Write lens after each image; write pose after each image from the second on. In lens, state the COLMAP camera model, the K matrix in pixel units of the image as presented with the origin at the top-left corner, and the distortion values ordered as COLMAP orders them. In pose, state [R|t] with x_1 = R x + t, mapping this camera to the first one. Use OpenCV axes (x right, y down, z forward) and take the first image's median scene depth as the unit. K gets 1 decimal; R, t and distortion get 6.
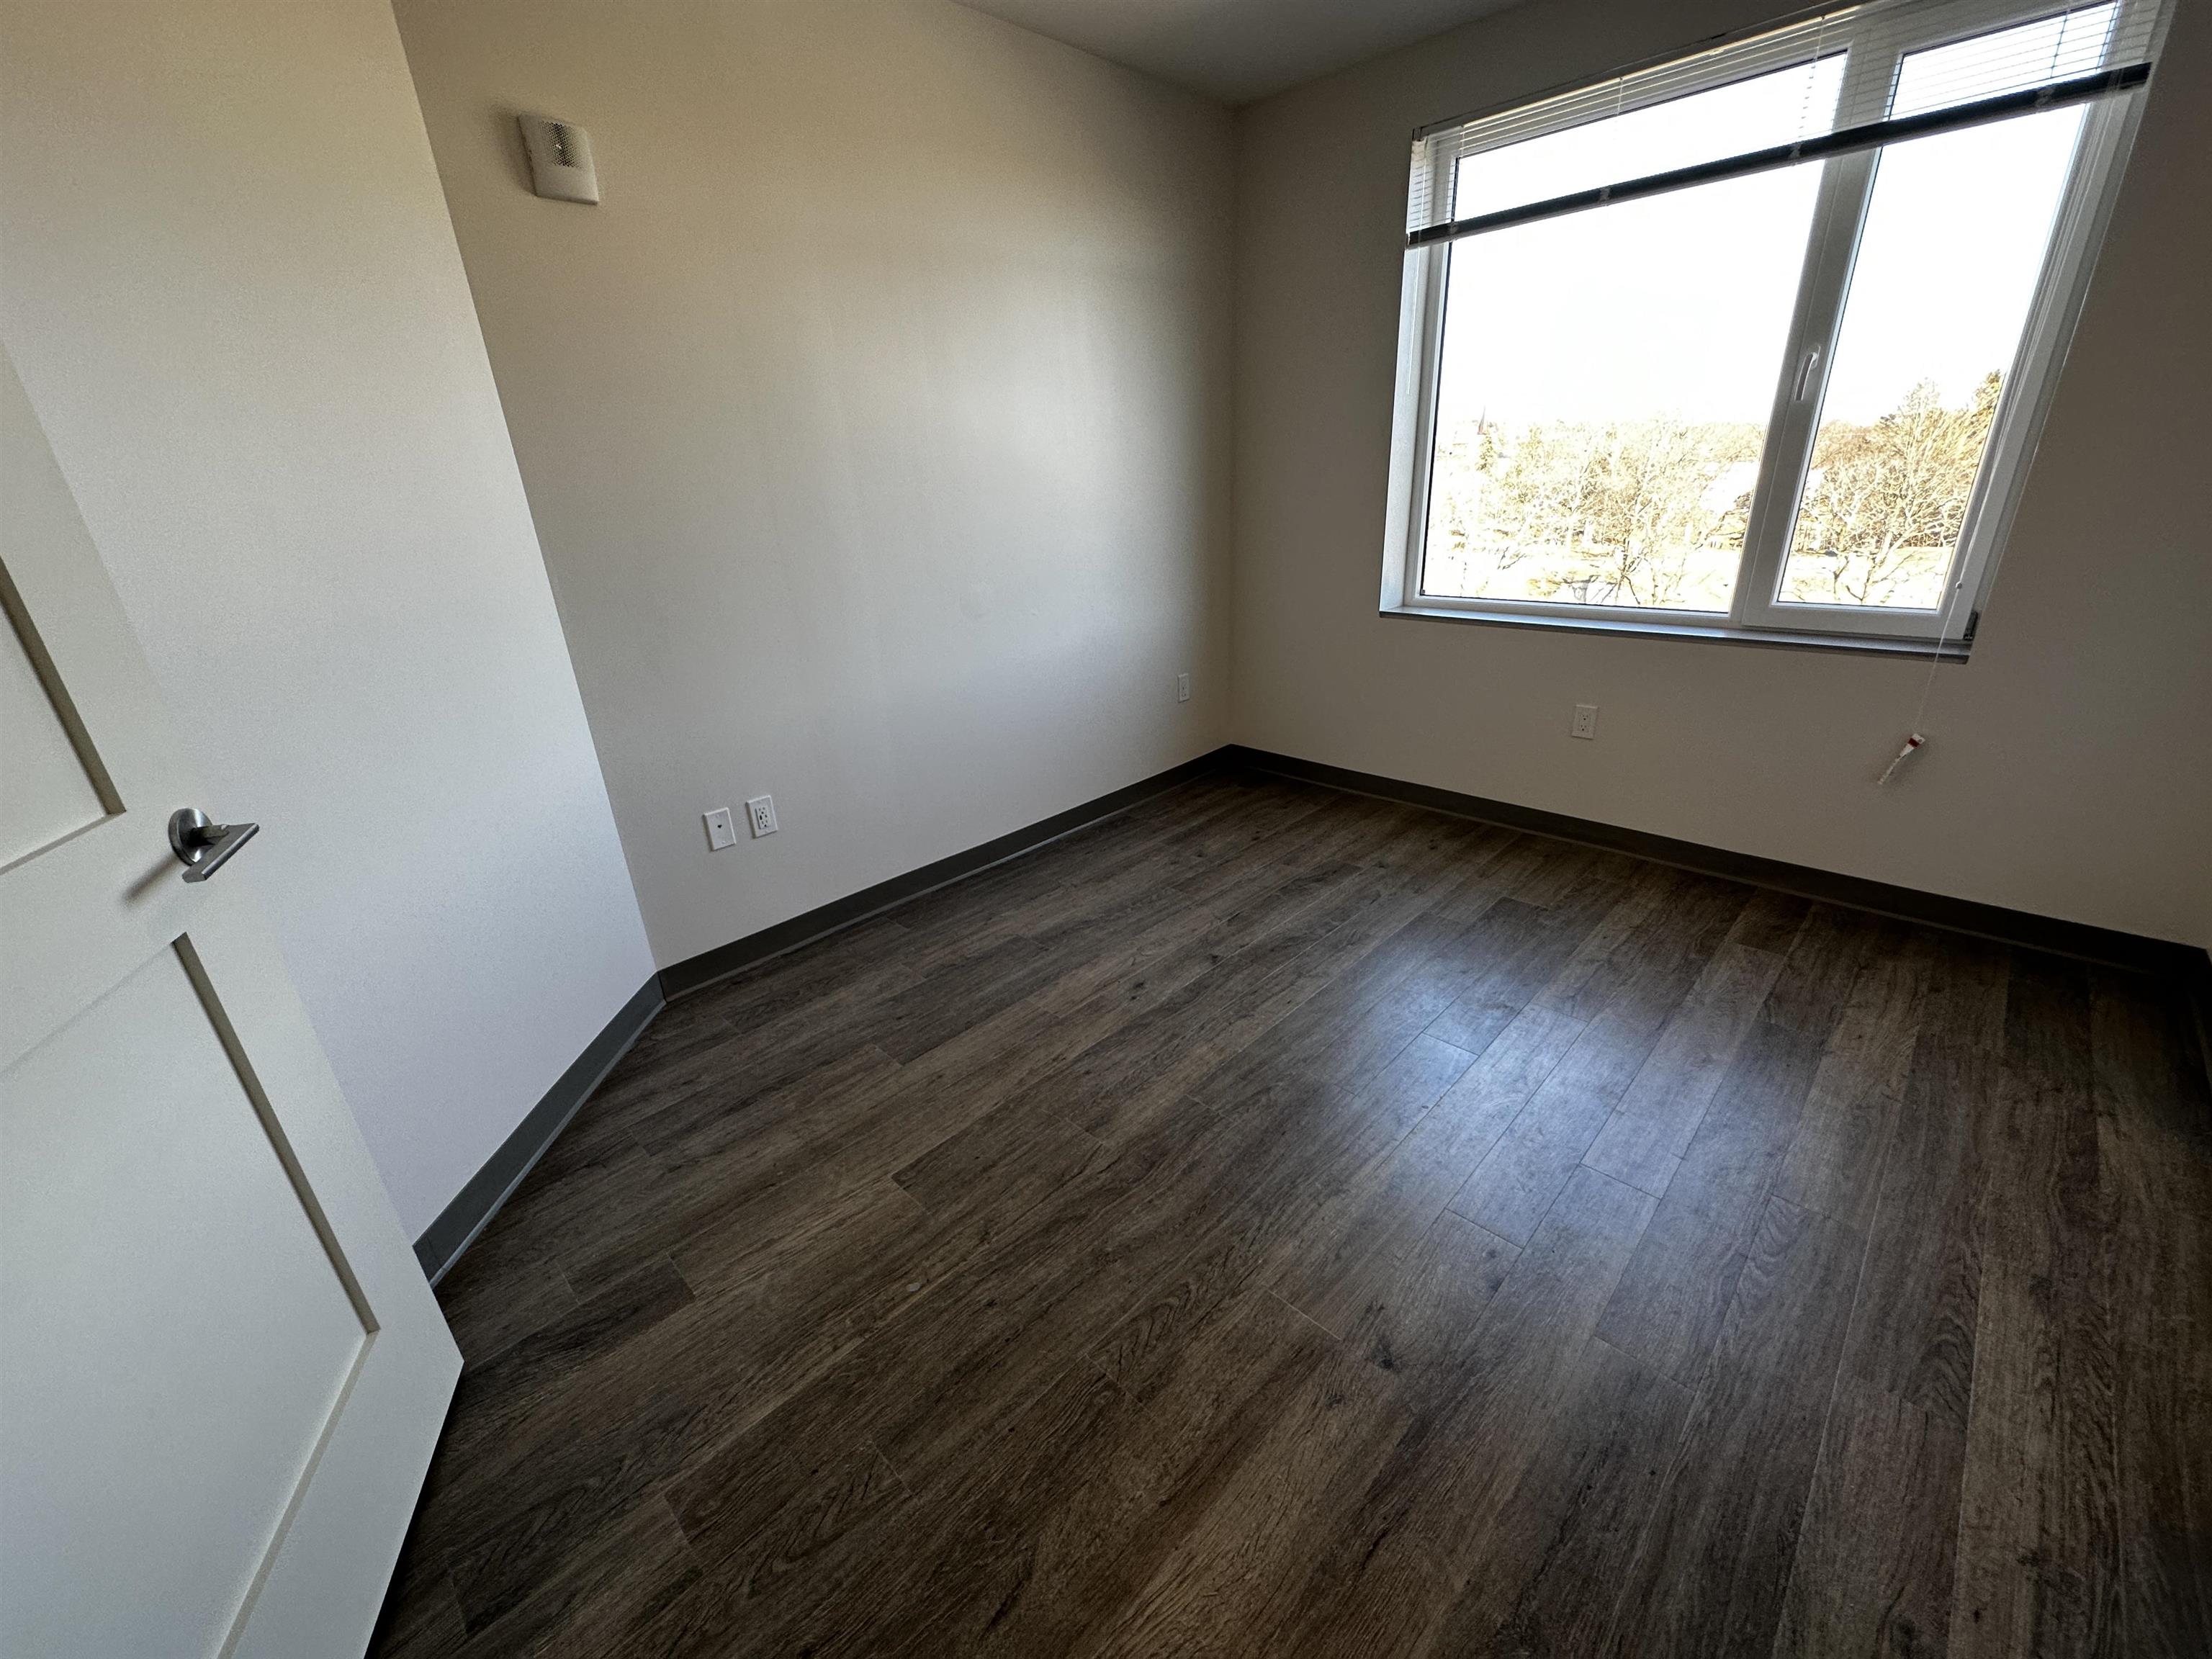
lens RADIAL K [[891.3, 0, 1106.0], [0, 891.3, 829.5], [0, 0, 1]] dist [-0.002594, 0.000483]
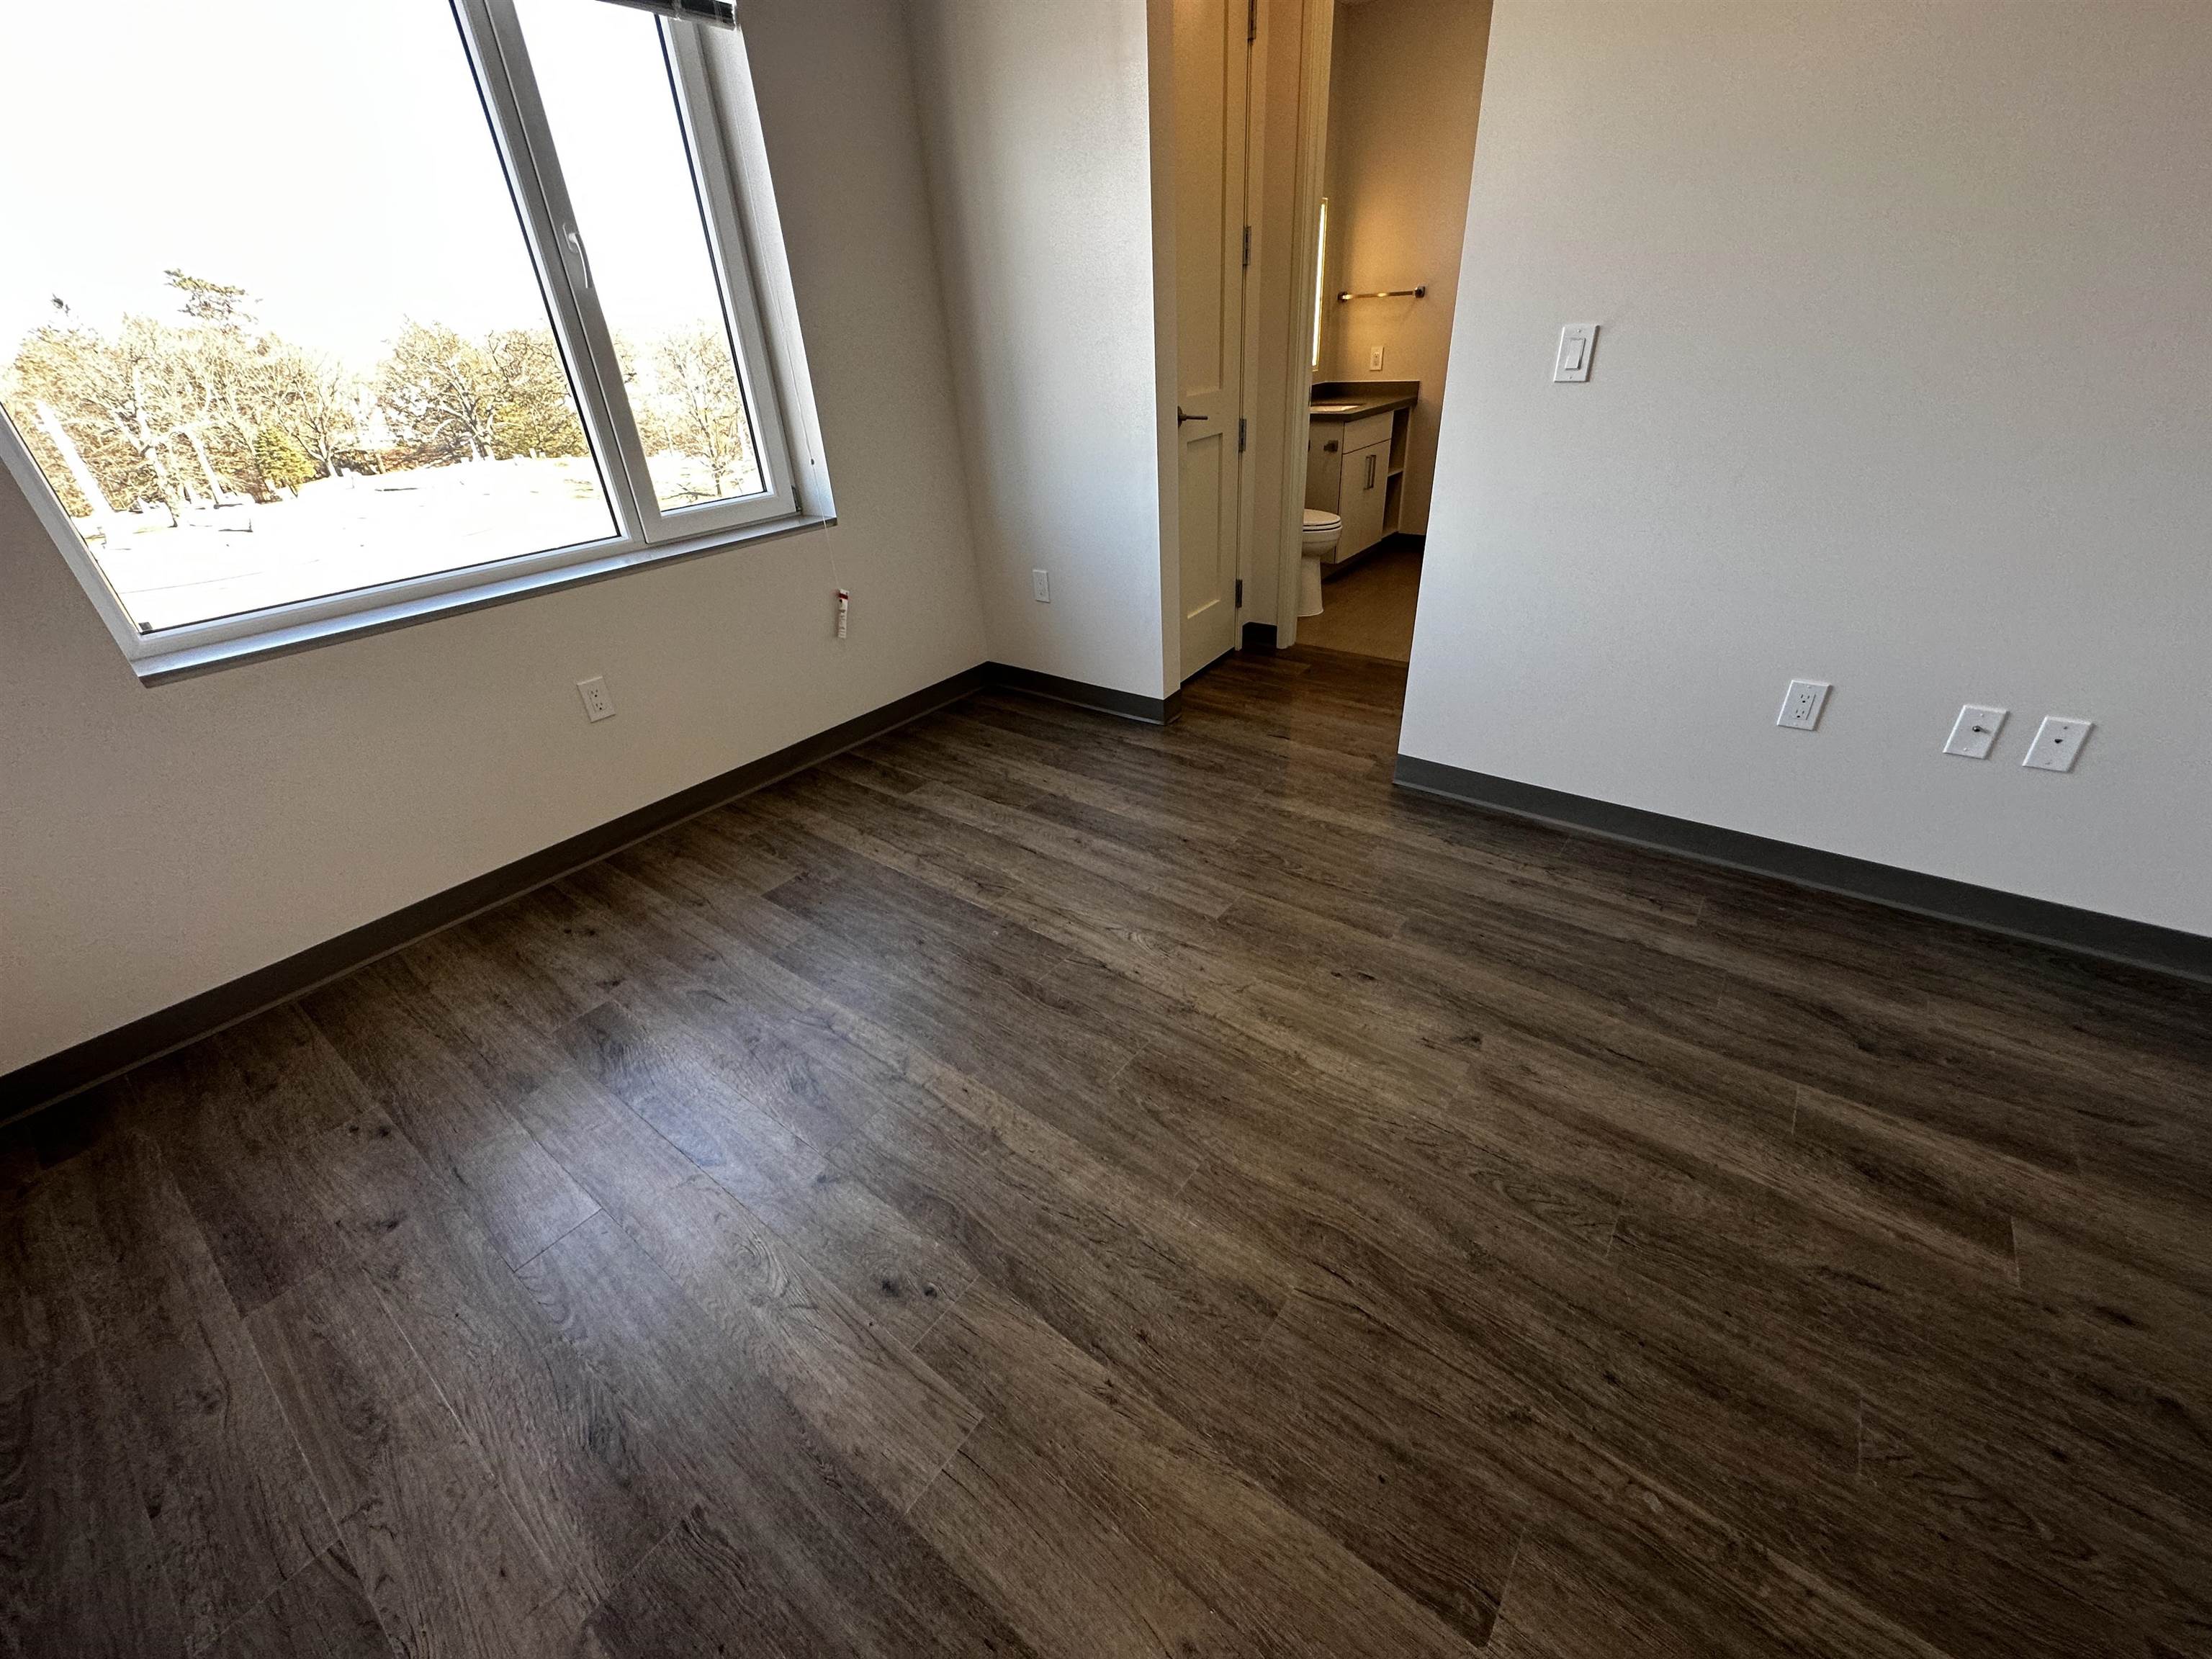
lens RADIAL K [[884.8, 0, 1107.3], [0, 884.8, 831.3], [0, 0, 1]] dist [-0.003197, 0.000962]
pose [[-0.126607, -0.450214, 0.883899, -0.388115], [0.420583, 0.782646, 0.458884, -0.280384], [-0.898377, 0.429851, 0.090264, 0.796324]]
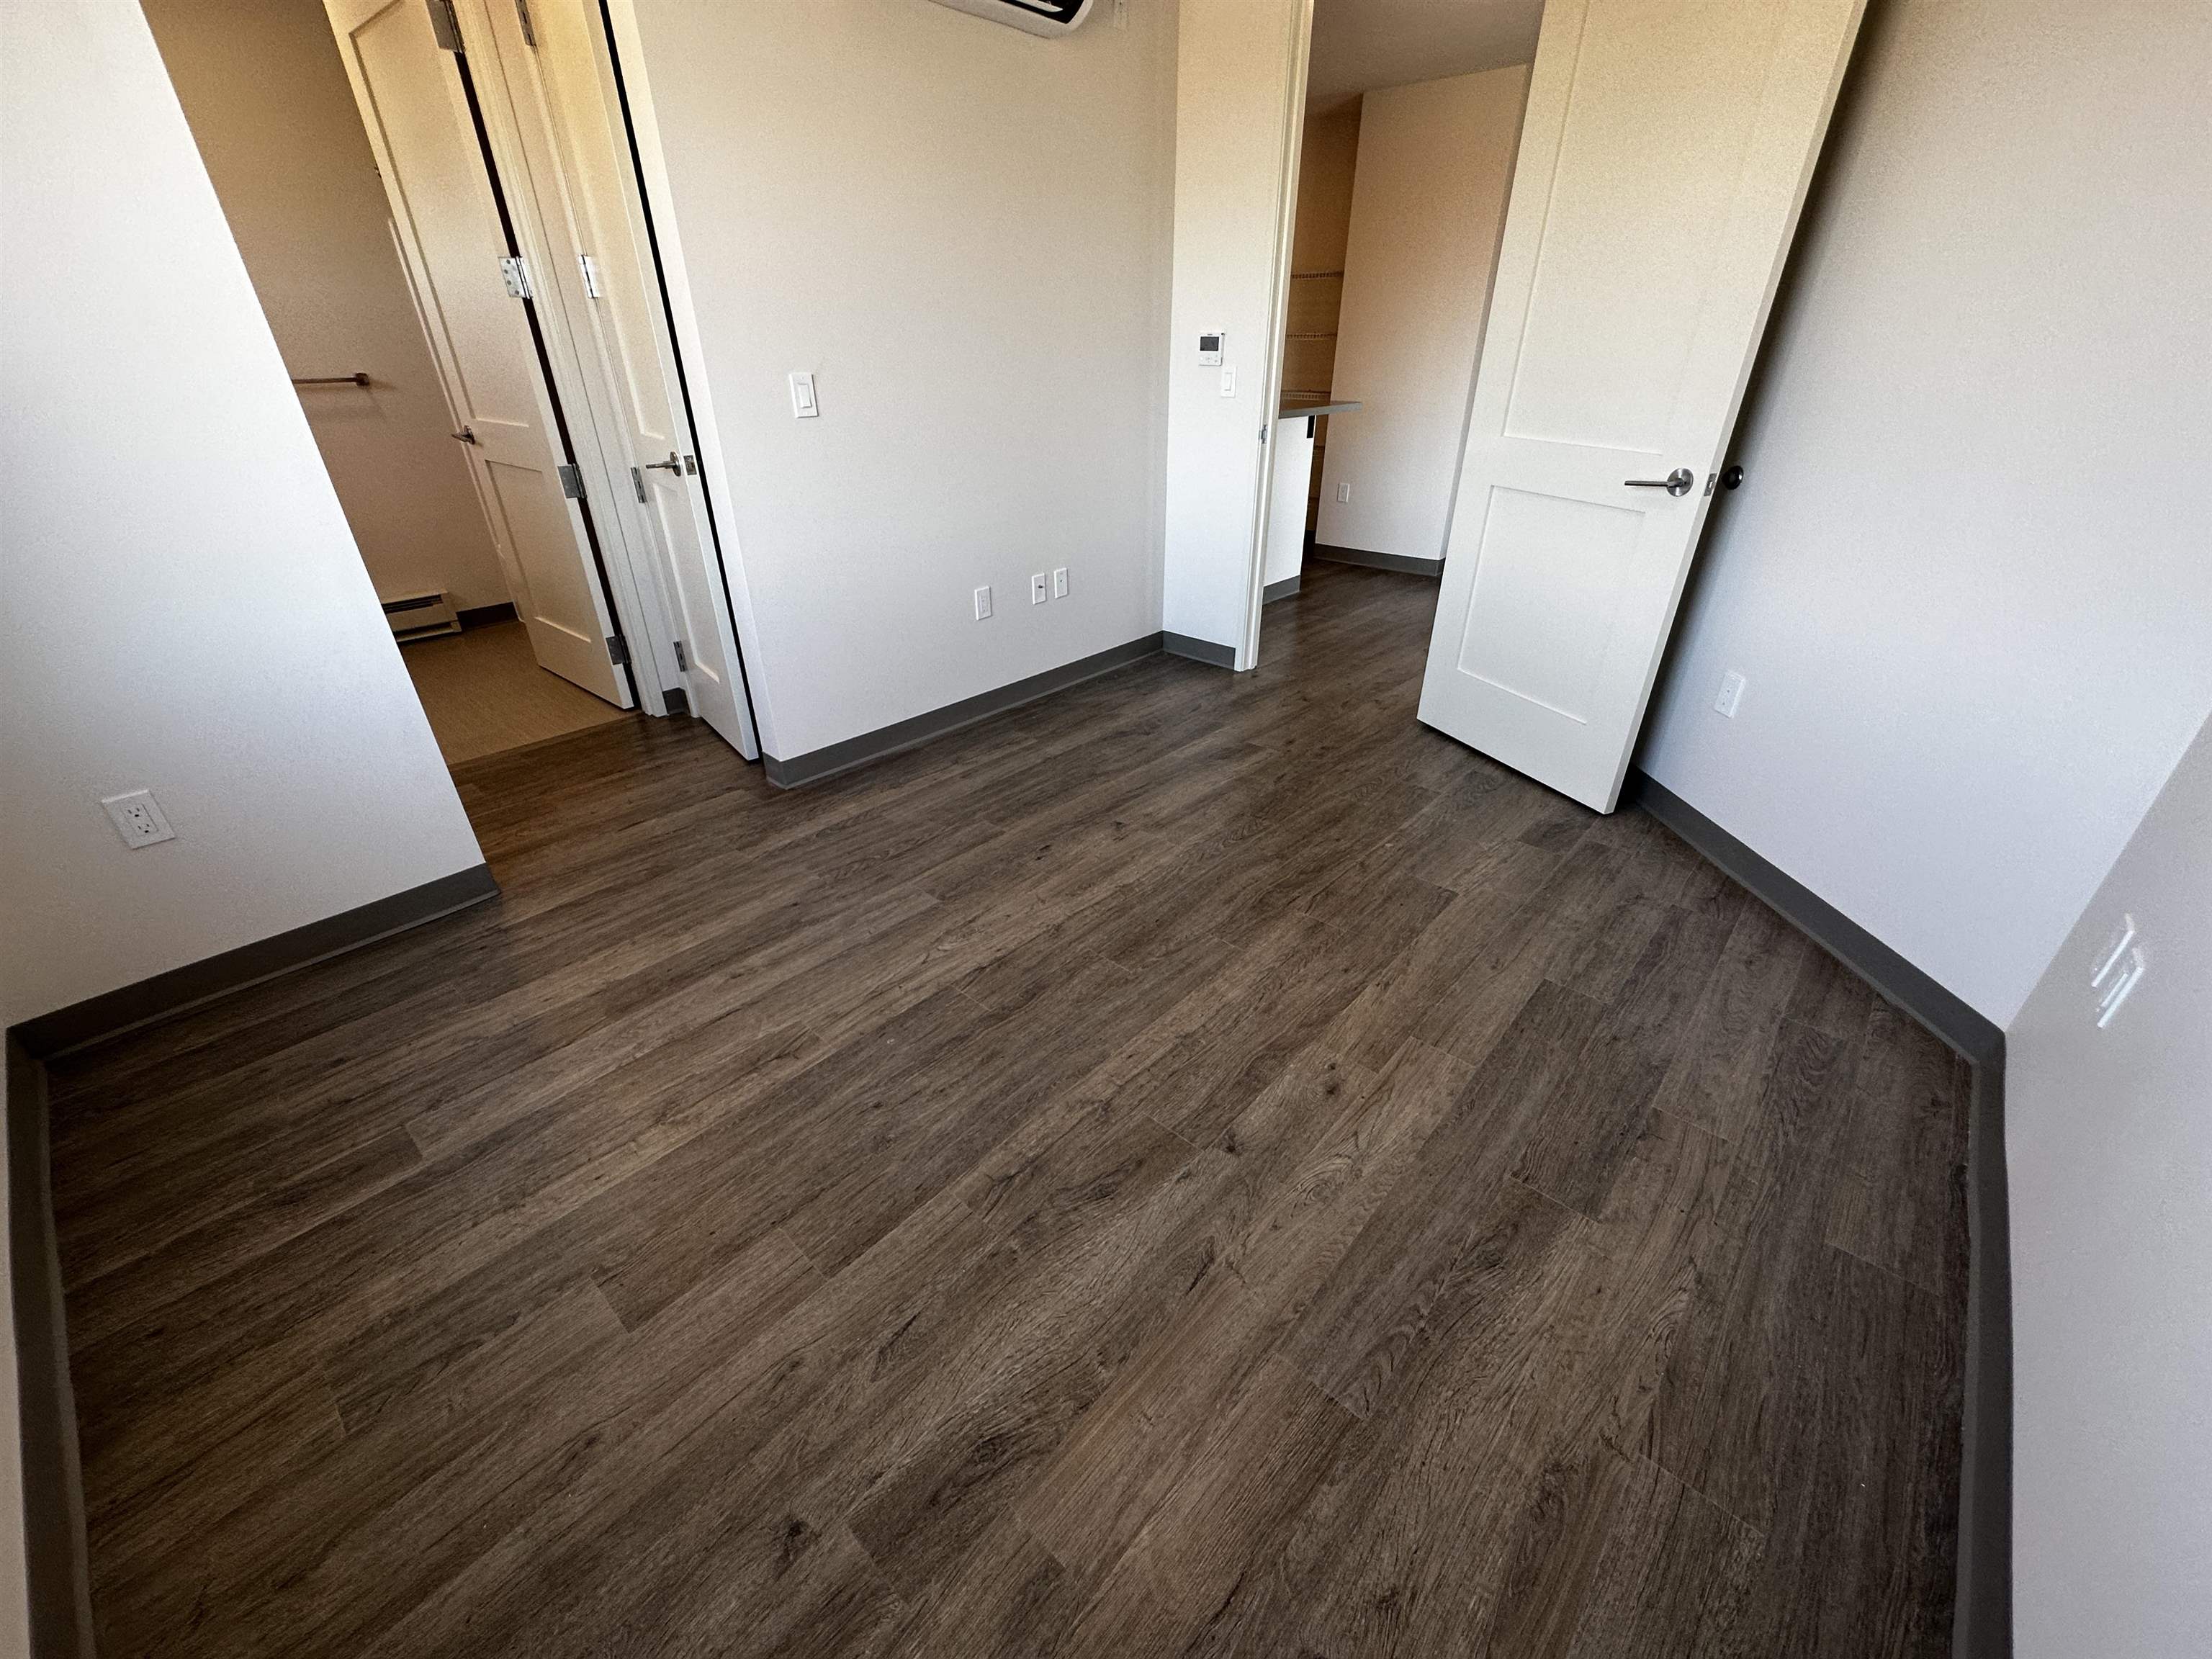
lens RADIAL K [[884.8, 0, 1107.3], [0, 884.8, 831.3], [0, 0, 1]] dist [-0.003197, 0.000962]
pose [[-0.997624, 0.066206, -0.019033, 0.245680], [0.026948, 0.629347, 0.776657, -0.579572], [0.063397, 0.774299, -0.629637, 1.443770]]
